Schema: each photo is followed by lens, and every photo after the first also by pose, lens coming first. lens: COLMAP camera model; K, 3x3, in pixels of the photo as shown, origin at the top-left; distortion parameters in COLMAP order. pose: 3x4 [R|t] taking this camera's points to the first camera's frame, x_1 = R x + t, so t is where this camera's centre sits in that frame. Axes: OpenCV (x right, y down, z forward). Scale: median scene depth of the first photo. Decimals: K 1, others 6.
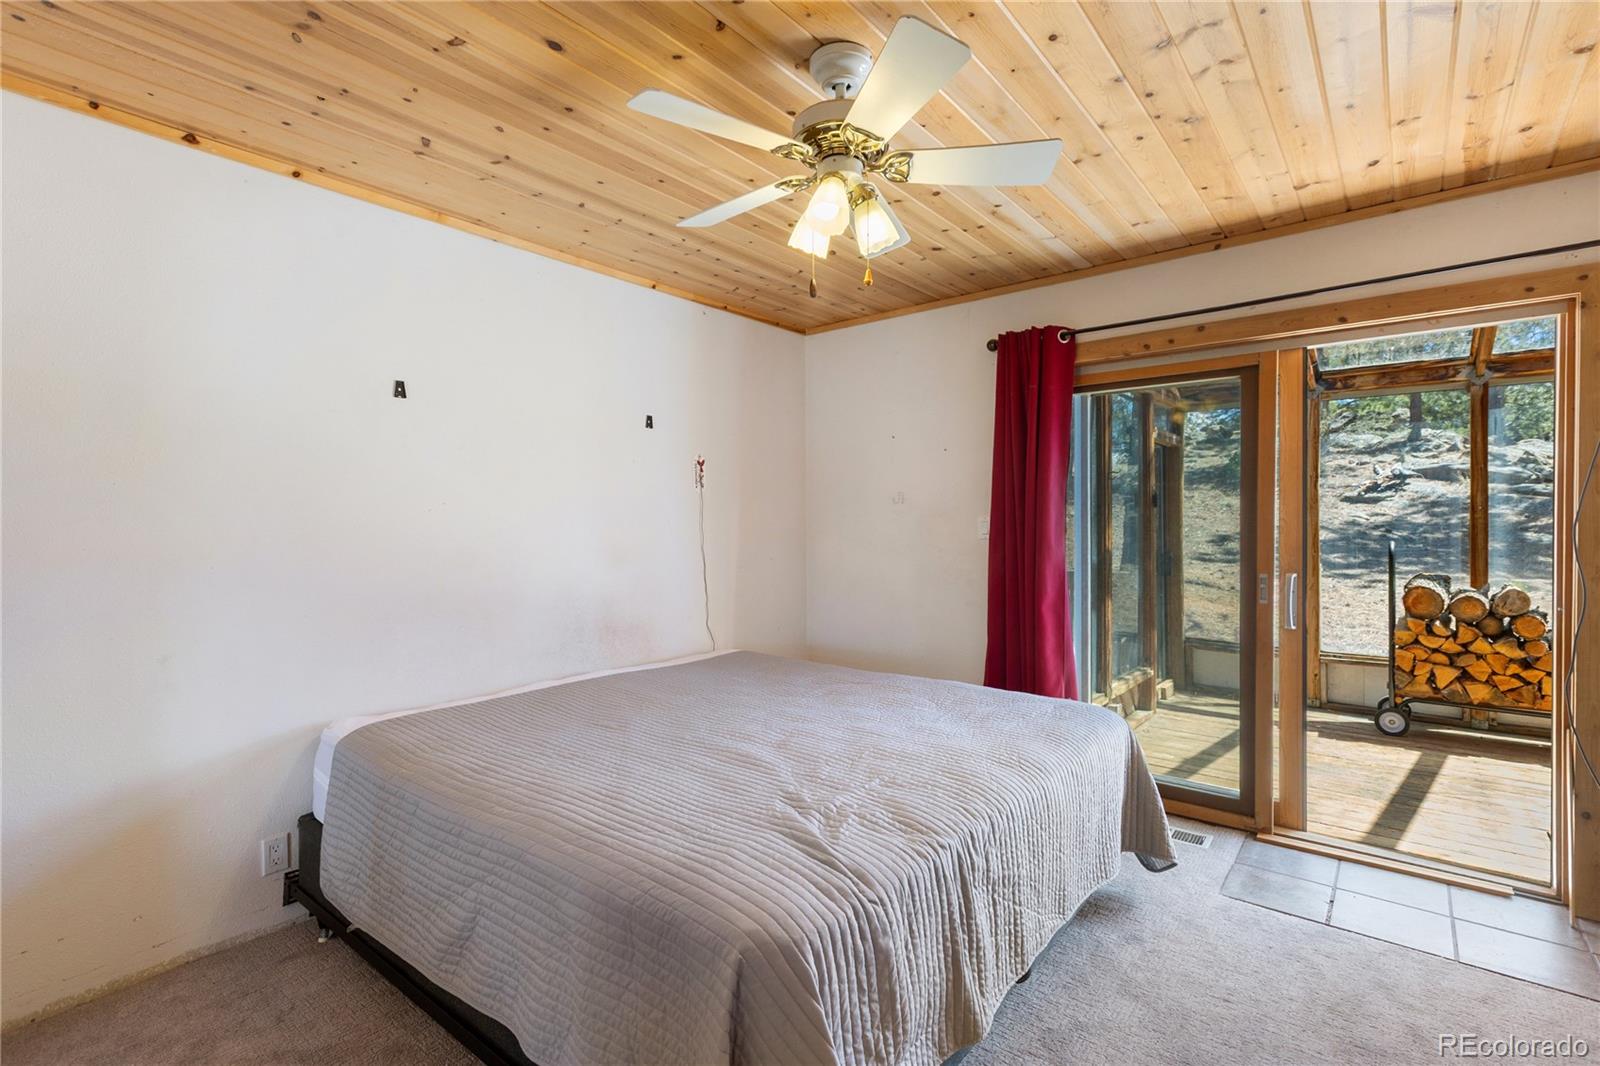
lens RADIAL K [[755.0, 0, 800.0], [0, 755.0, 533.0], [0, 0, 1]] dist [0.044549, -0.000081]
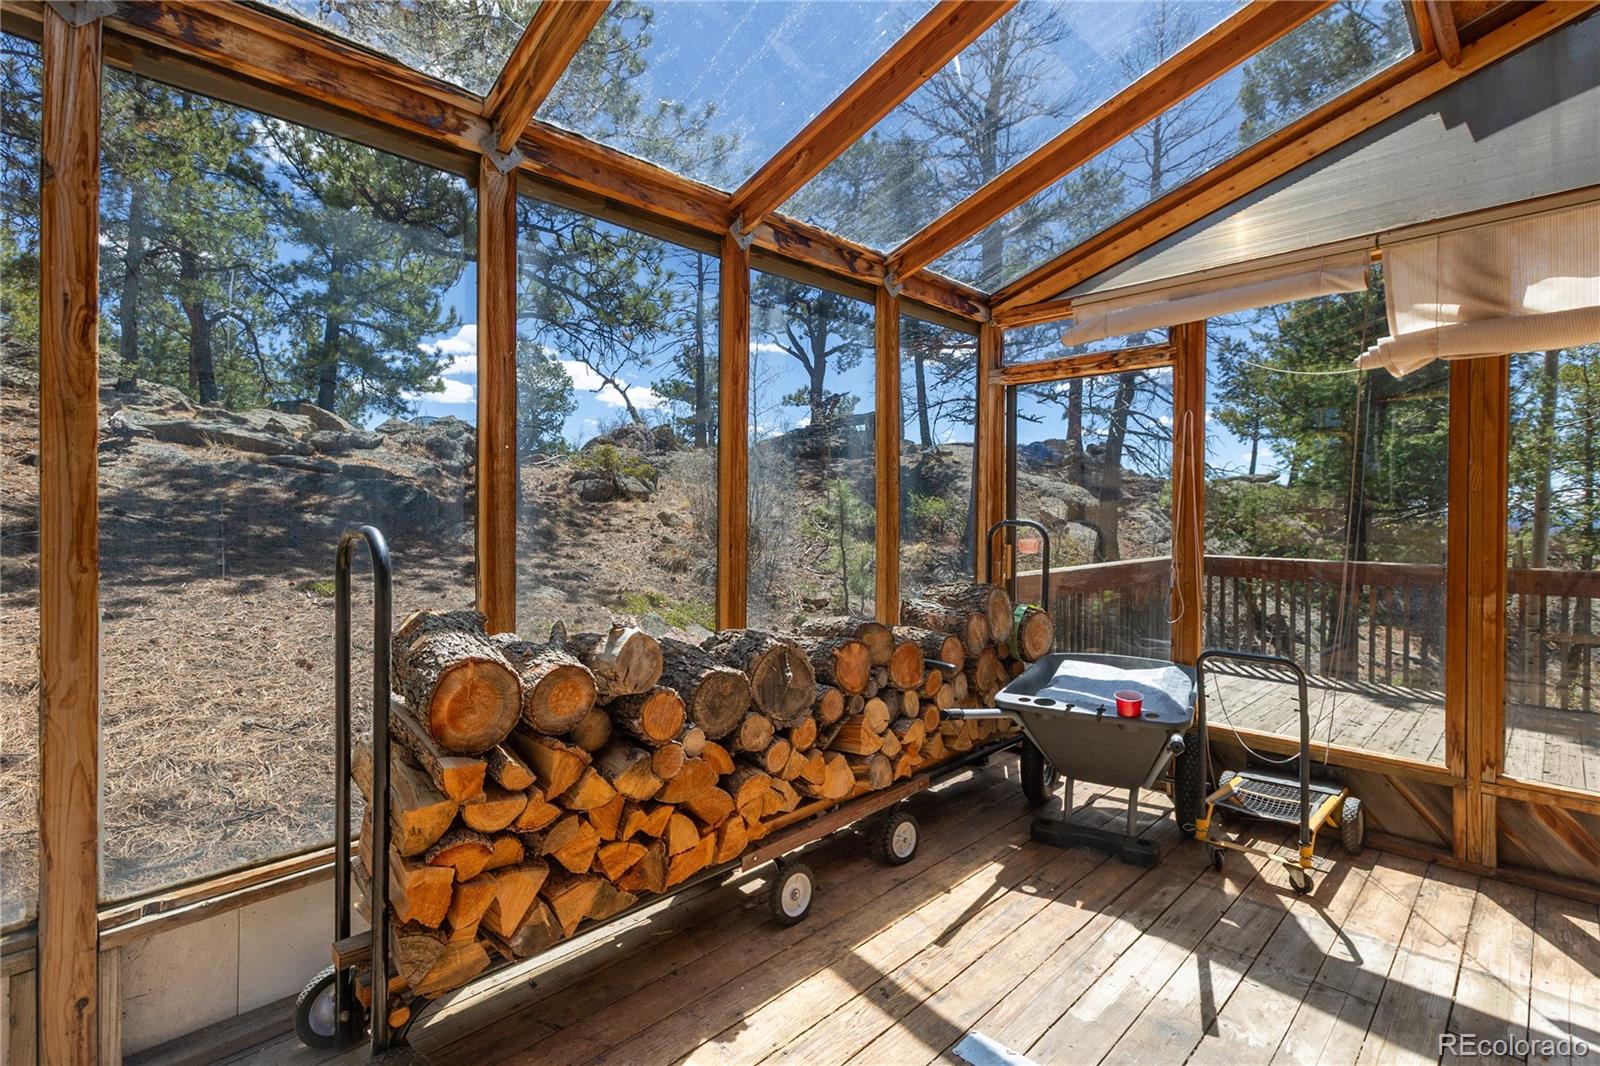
lens RADIAL K [[727.1, 0, 808.9], [0, 727.1, 503.6], [0, 0, 1]] dist [0.002719, -0.000650]
pose [[0.104520, 0.011707, 0.994454, 0.288437], [0.007769, 0.999891, -0.012587, 0.003159], [-0.994492, 0.009041, 0.104417, 0.475316]]
